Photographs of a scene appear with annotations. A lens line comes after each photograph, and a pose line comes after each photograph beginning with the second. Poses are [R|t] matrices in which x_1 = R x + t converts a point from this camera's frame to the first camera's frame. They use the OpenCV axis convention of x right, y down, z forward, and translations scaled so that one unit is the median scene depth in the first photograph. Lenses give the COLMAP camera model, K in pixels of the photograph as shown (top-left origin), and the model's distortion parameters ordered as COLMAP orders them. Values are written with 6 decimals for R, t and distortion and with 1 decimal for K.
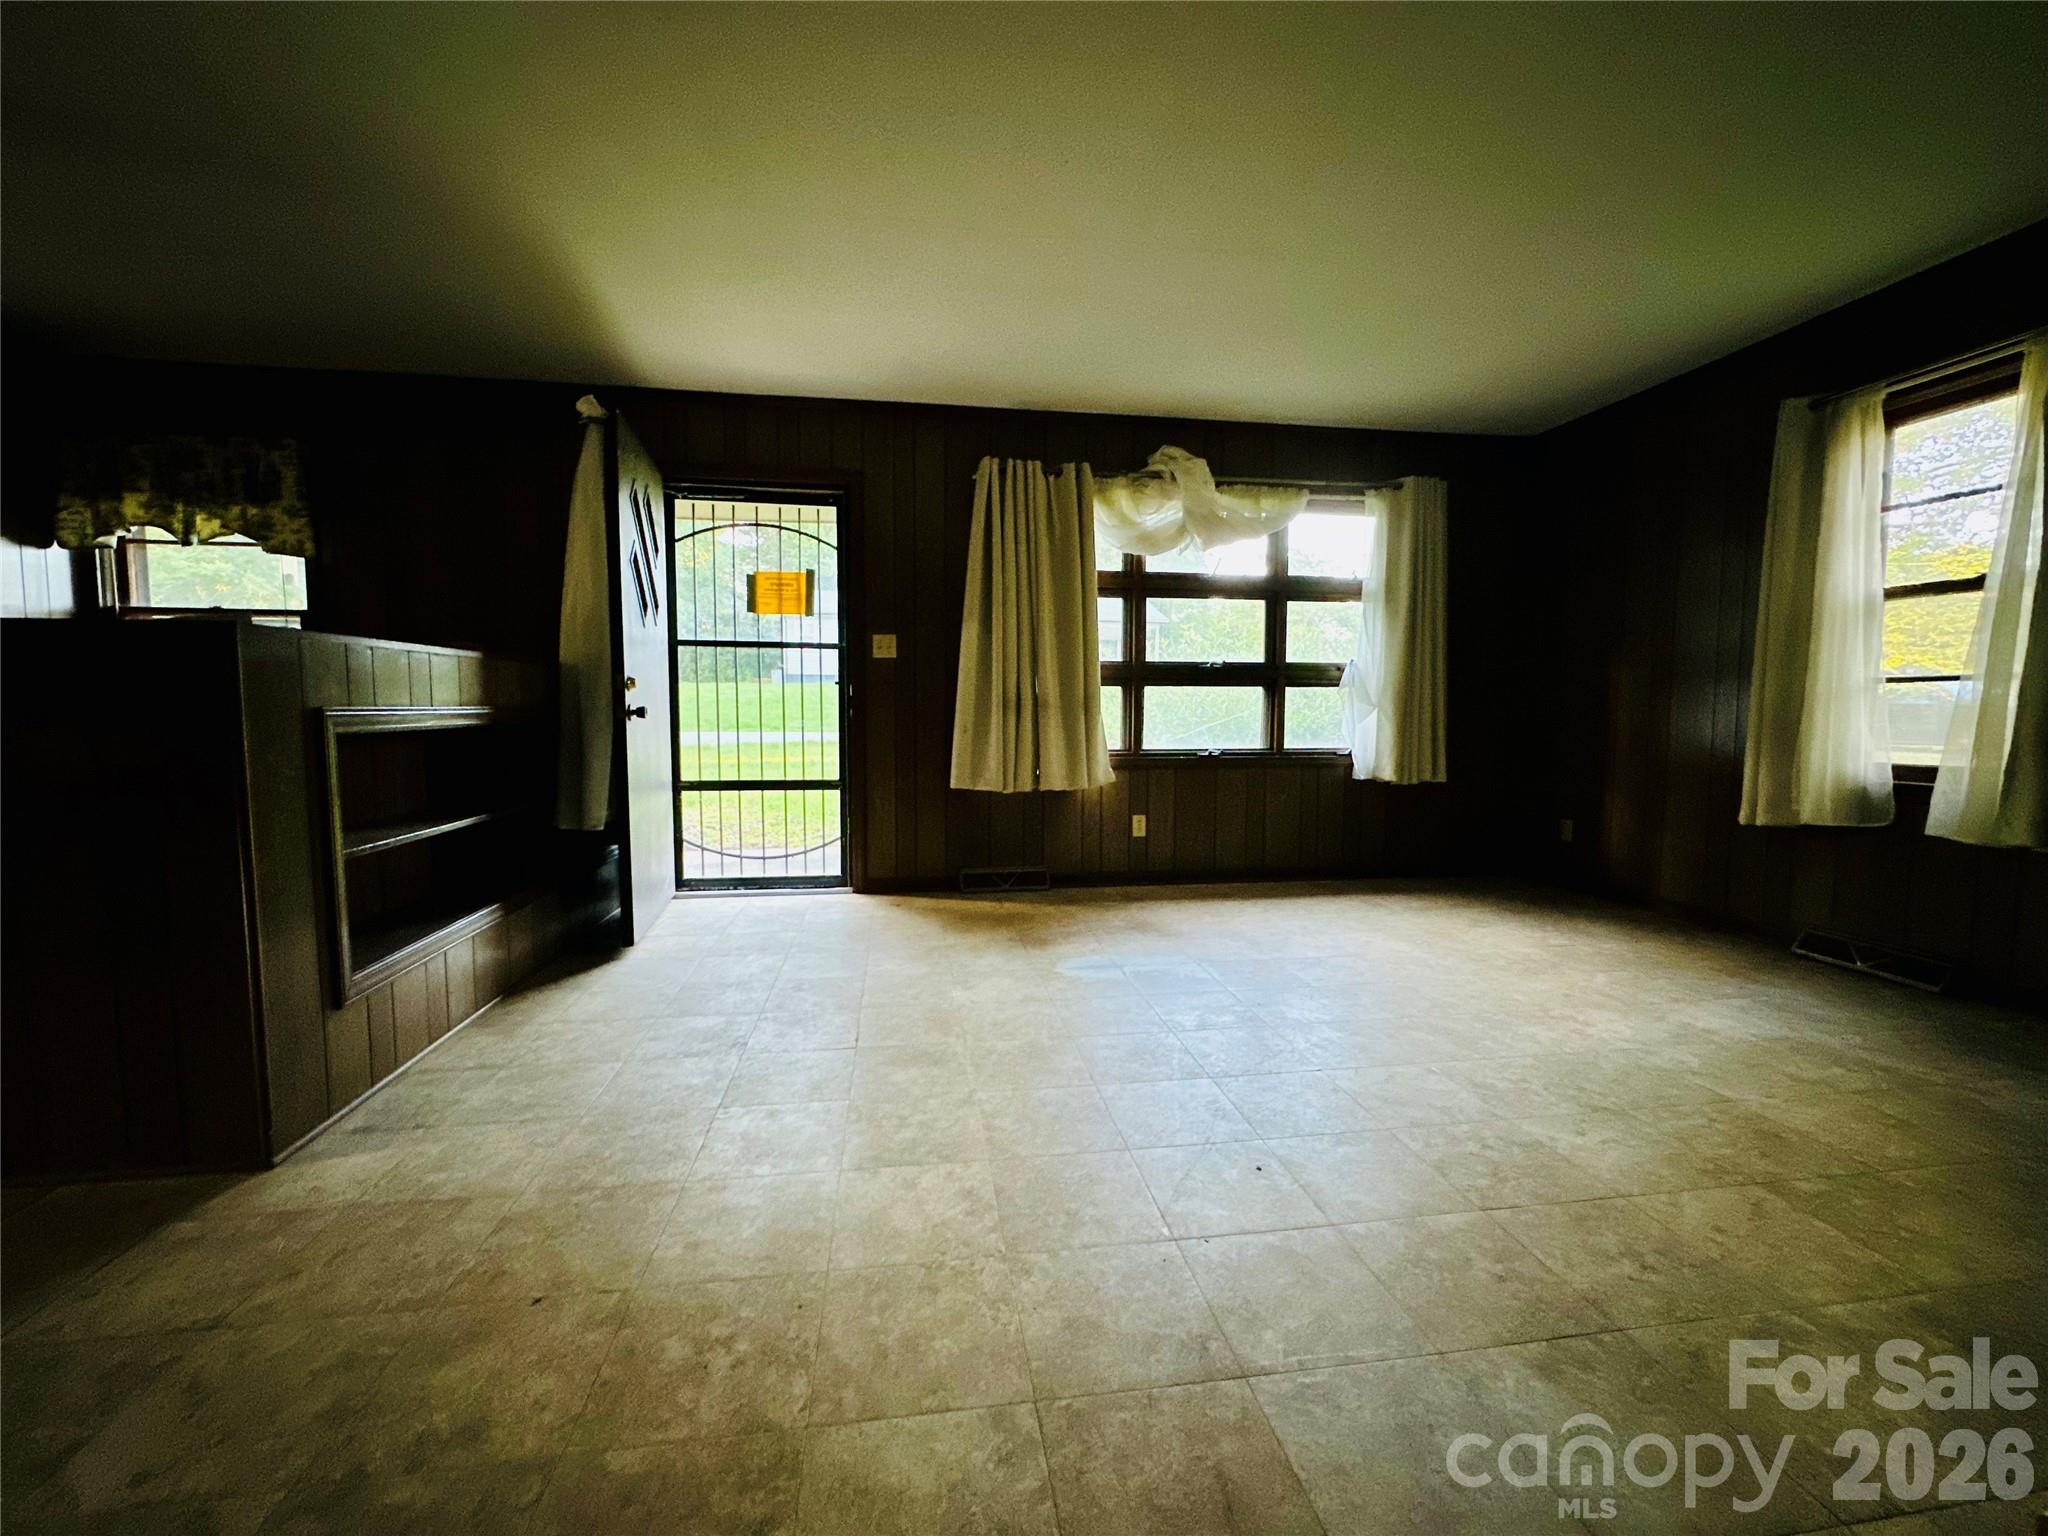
lens RADIAL K [[816.6, 0, 1023.4], [0, 816.6, 766.6], [0, 0, 1]] dist [-0.000732, 0.000165]
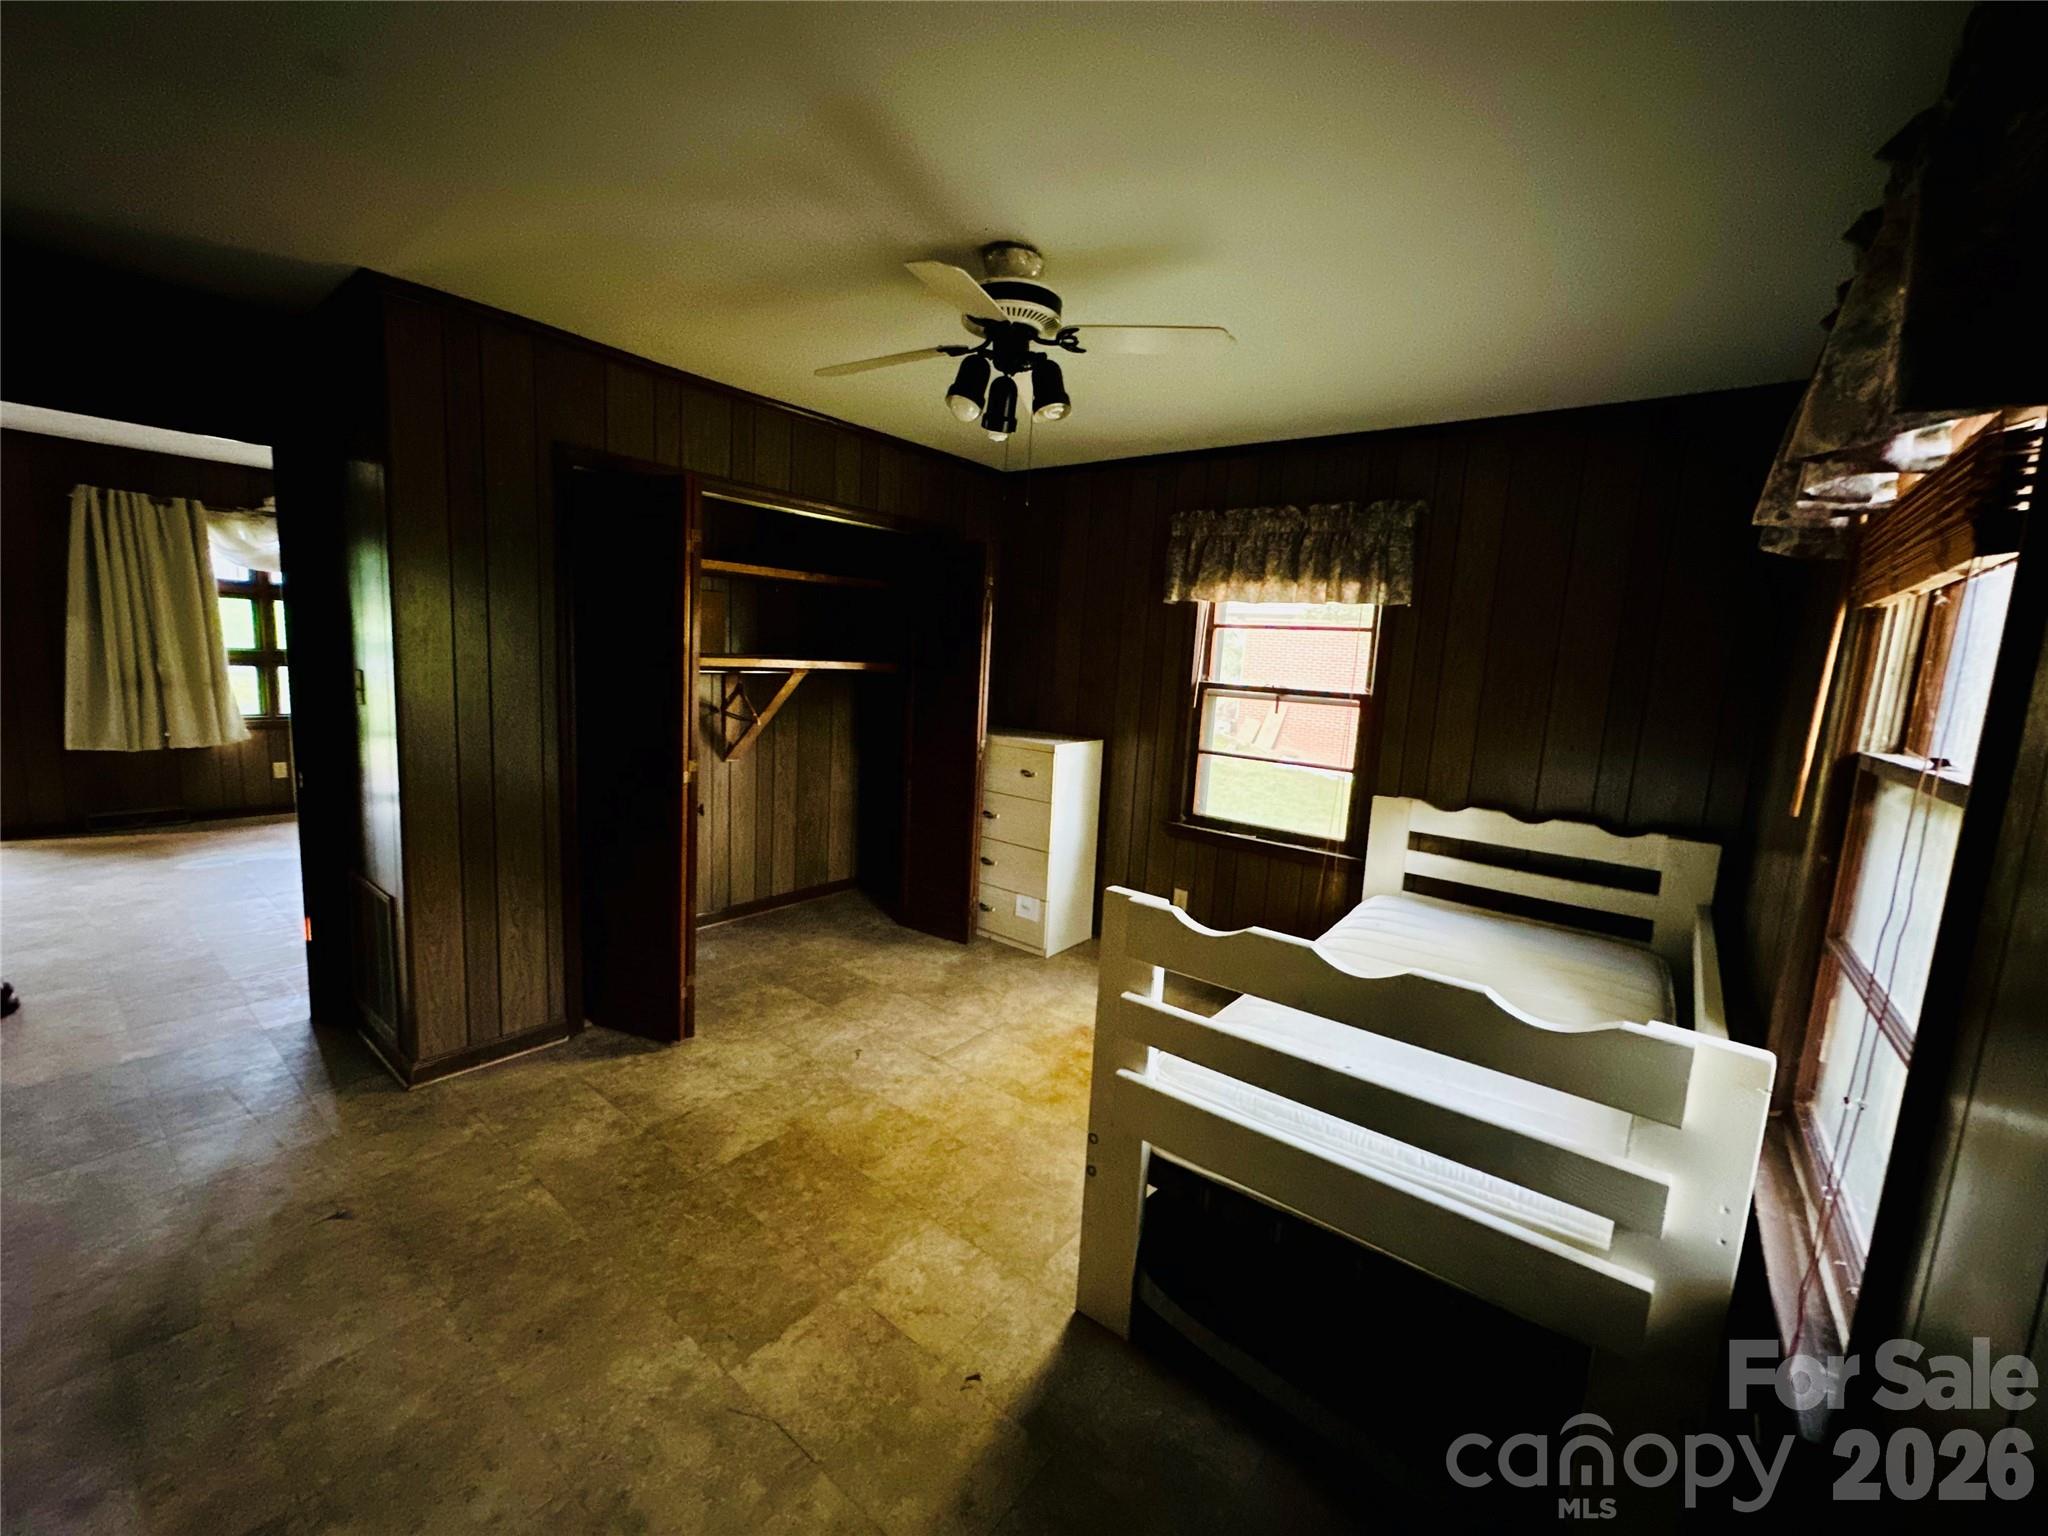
lens RADIAL K [[816.6, 0, 1023.4], [0, 816.6, 766.6], [0, 0, 1]] dist [-0.000732, 0.000165]
pose [[0.725689, -0.057792, 0.685591, 0.116011], [-0.004294, 0.996066, 0.088508, -0.063885], [-0.688009, -0.067173, 0.722587, -0.901883]]
